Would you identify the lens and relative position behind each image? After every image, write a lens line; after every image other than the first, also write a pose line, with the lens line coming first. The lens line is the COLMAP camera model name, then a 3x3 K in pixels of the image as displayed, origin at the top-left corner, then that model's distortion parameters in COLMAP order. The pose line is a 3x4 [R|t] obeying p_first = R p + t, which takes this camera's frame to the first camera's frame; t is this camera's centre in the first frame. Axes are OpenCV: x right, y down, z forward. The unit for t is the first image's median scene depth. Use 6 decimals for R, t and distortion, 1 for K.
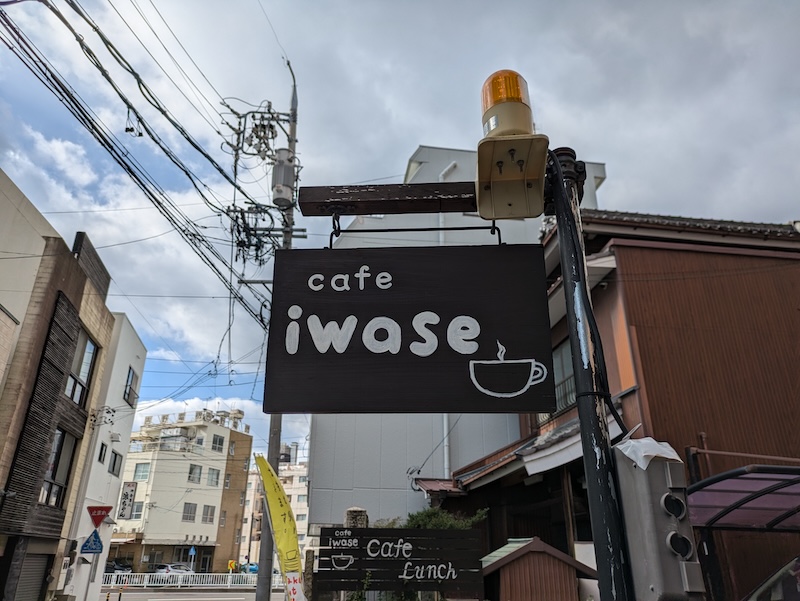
lens RADIAL K [[585.6, 0, 398.1], [0, 585.6, 298.7], [0, 0, 1]] dist [0.032538, -0.003835]
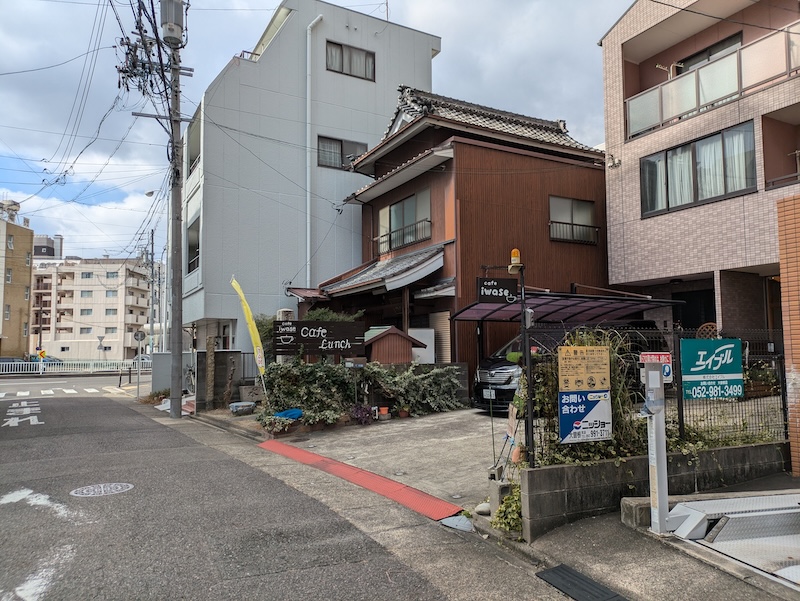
lens RADIAL K [[585.6, 0, 399.2], [0, 585.6, 303.9], [0, 0, 1]] dist [0.032538, -0.003835]
pose [[0.931525, 0.012519, 0.363461, -0.284699], [-0.132986, 0.941918, 0.308392, -0.141784], [-0.338490, -0.335610, 0.879085, -0.372307]]
